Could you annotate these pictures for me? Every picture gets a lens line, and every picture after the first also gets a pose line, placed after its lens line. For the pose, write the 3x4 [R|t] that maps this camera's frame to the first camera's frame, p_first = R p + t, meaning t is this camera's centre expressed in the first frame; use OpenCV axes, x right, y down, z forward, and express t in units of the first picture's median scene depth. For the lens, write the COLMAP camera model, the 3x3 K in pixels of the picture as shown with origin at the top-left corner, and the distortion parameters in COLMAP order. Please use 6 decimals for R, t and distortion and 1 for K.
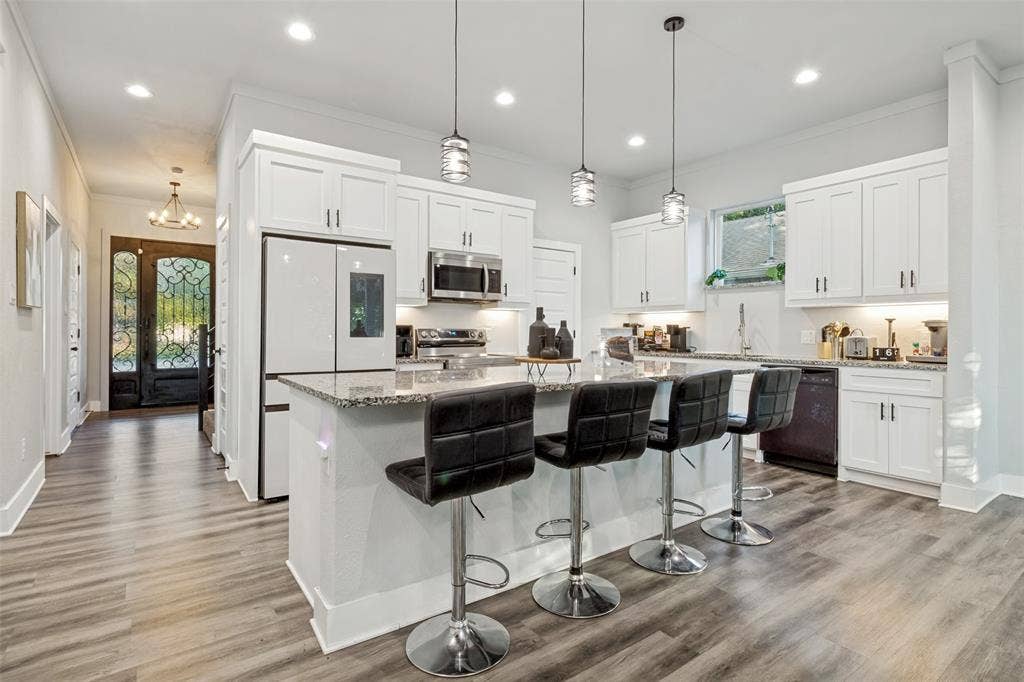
lens RADIAL K [[508.7, 0, 506.6], [0, 508.7, 333.3], [0, 0, 1]] dist [-0.001937, 0.000271]
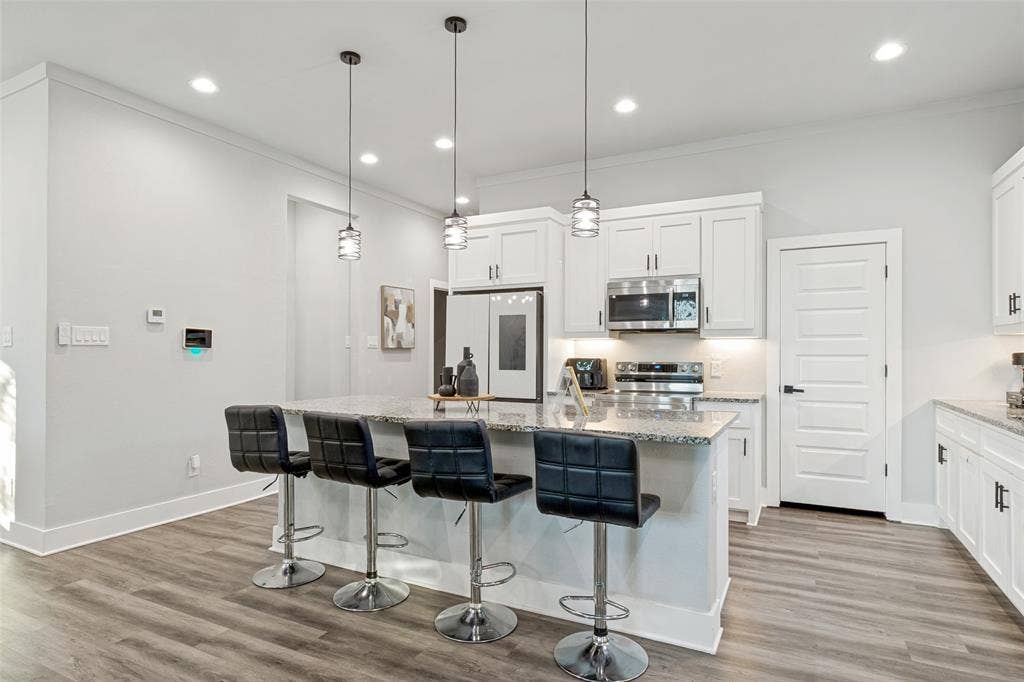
lens RADIAL K [[561.6, 0, 512.8], [0, 561.6, 350.9], [0, 0, 1]] dist [0.000696, 0.000639]
pose [[0.458620, -0.005214, -0.888617, 0.819371], [-0.002737, 0.999970, -0.007280, -0.024893], [0.888628, 0.005771, 0.458592, 0.391442]]
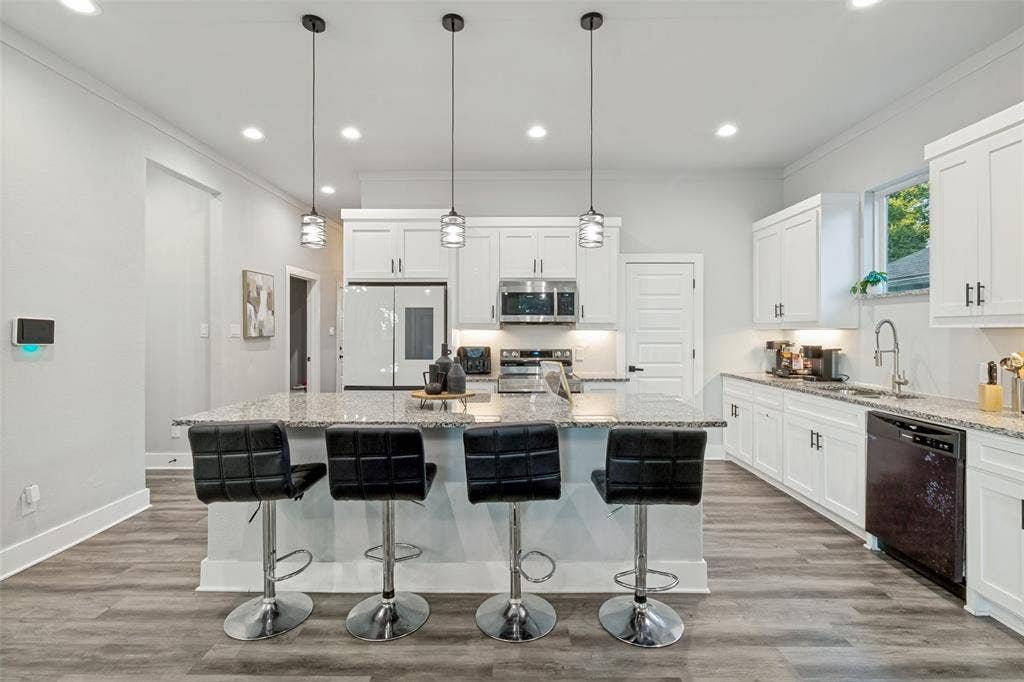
lens RADIAL K [[470.7, 0, 508.2], [0, 470.7, 330.4], [0, 0, 1]] dist [0.006195, -0.000938]
pose [[0.807574, -0.005195, -0.589743, 0.541759], [0.001076, 0.999973, -0.007334, -0.050629], [0.589765, 0.005288, 0.807558, 0.194881]]
